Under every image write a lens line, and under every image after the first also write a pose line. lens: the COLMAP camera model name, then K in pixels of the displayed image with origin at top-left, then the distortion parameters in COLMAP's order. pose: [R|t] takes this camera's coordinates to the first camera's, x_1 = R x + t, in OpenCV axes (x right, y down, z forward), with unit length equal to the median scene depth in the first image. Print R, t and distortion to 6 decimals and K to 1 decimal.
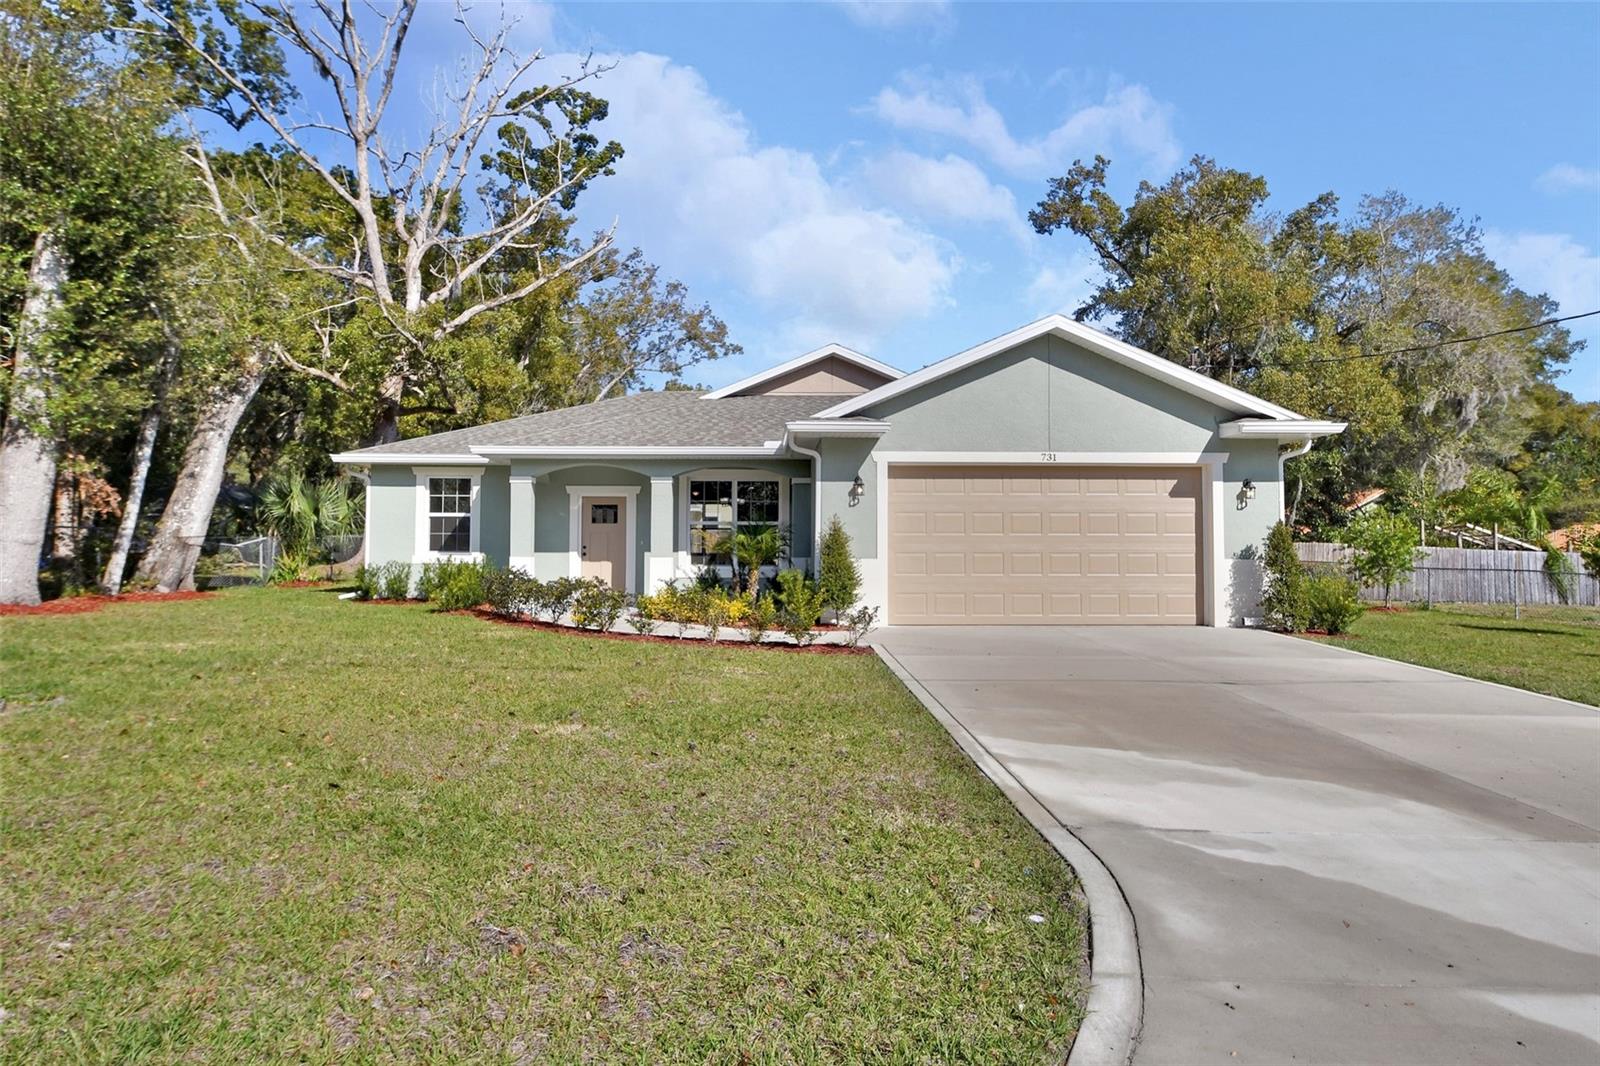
lens RADIAL K [[865.9, 0, 800.0], [0, 865.9, 533.0], [0, 0, 1]] dist [0.007958, 0.000854]
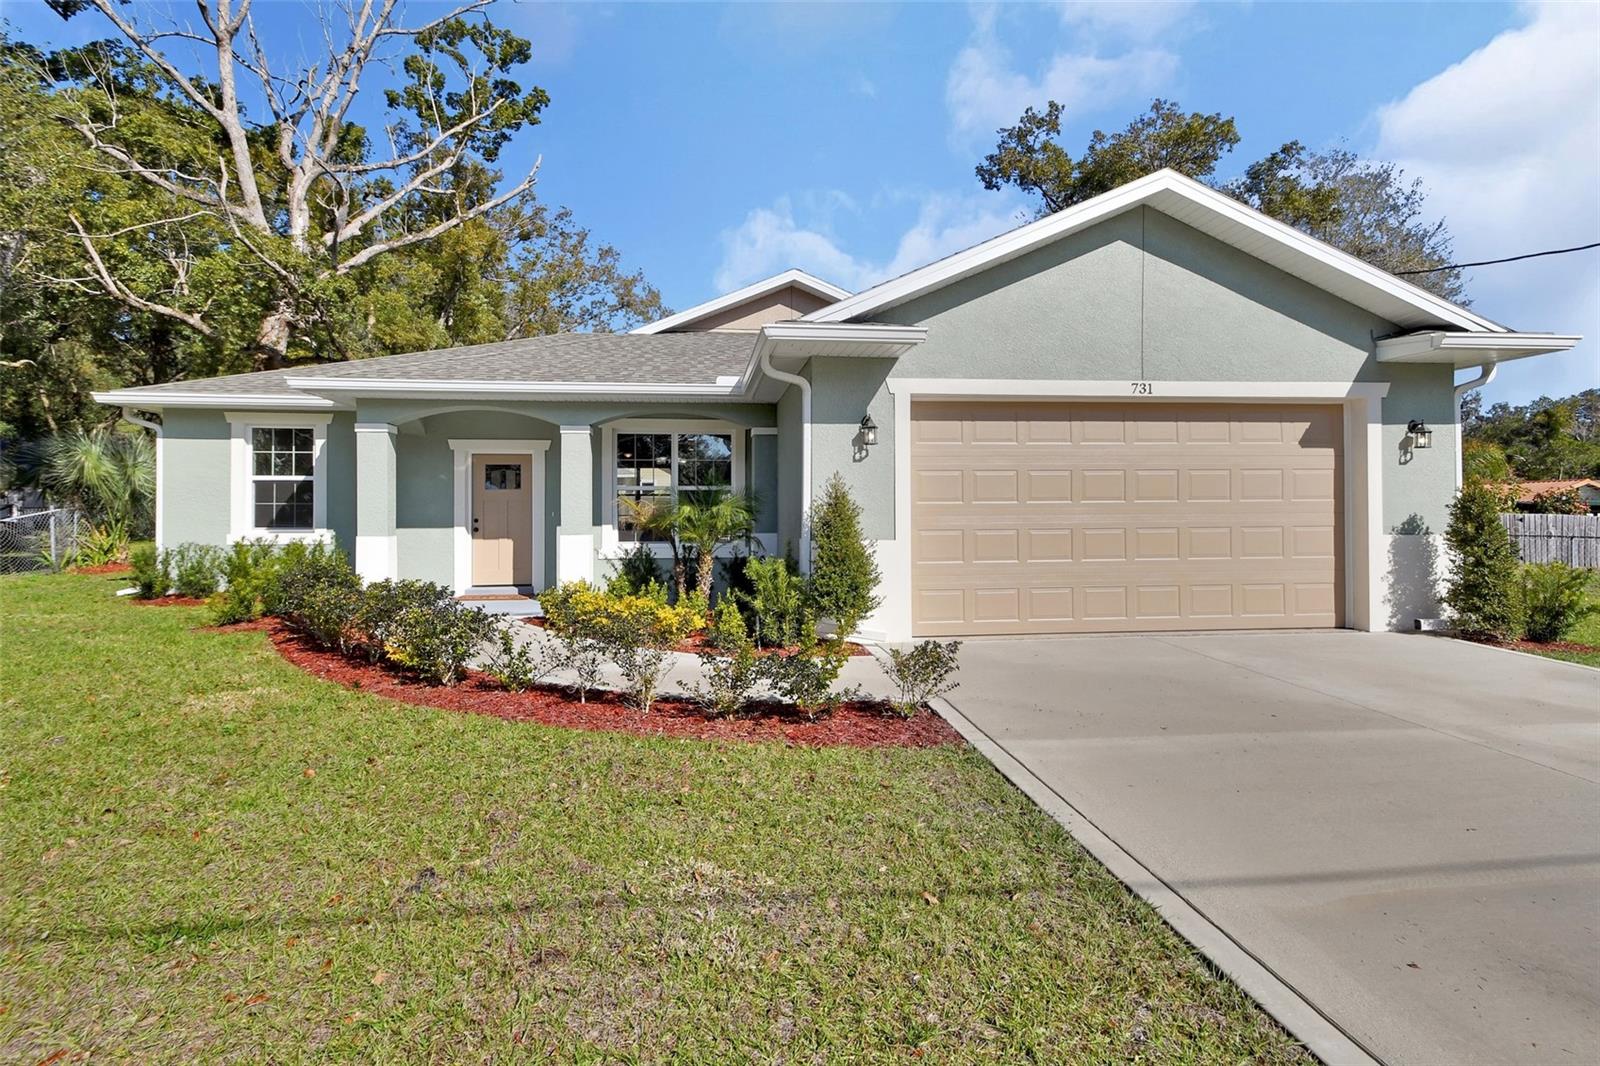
lens RADIAL K [[764.1, 0, 792.4], [0, 764.1, 505.3], [0, 0, 1]] dist [0.012520, -0.000357]
pose [[0.996295, -0.006424, 0.085760, -0.029624], [0.005547, 0.999930, 0.010465, -0.002464], [-0.085821, -0.009951, 0.996261, 0.313045]]
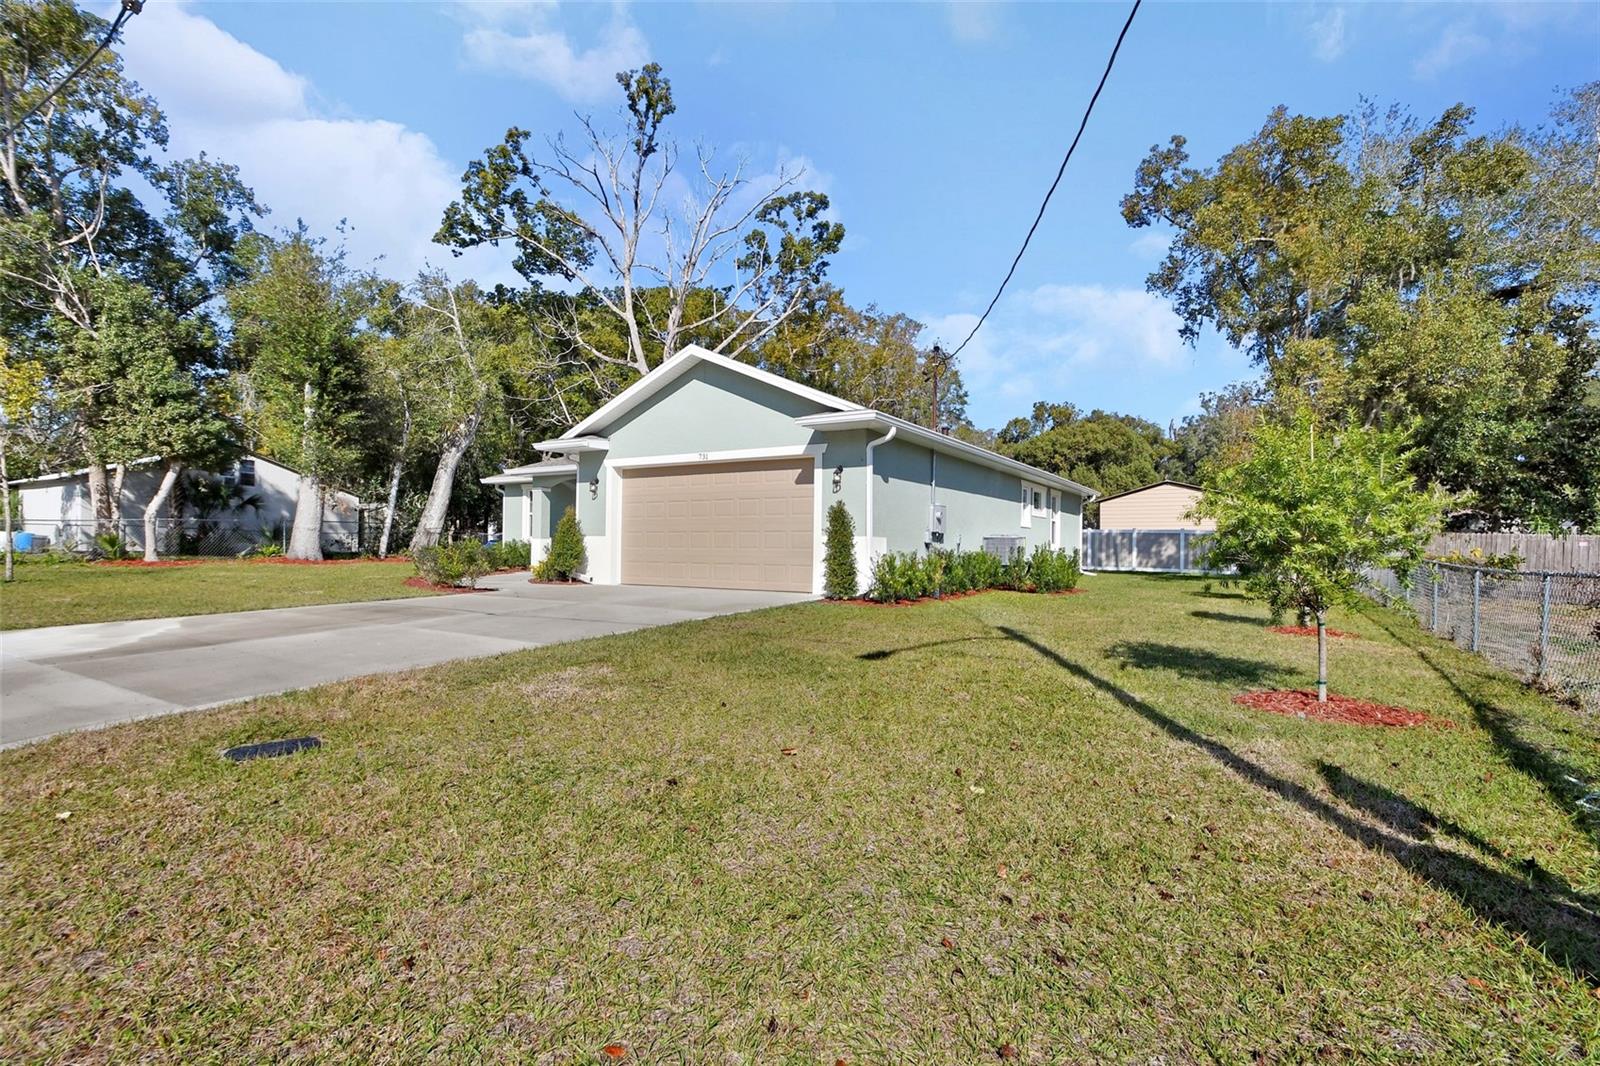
lens RADIAL K [[736.6, 0, 800.0], [0, 736.6, 533.0], [0, 0, 1]] dist [0.000227, -0.000113]
pose [[0.839405, -0.004939, -0.543484, 0.732743], [0.004224, 0.999988, -0.002564, 0.020008], [0.543490, -0.000144, 0.839416, 0.129063]]
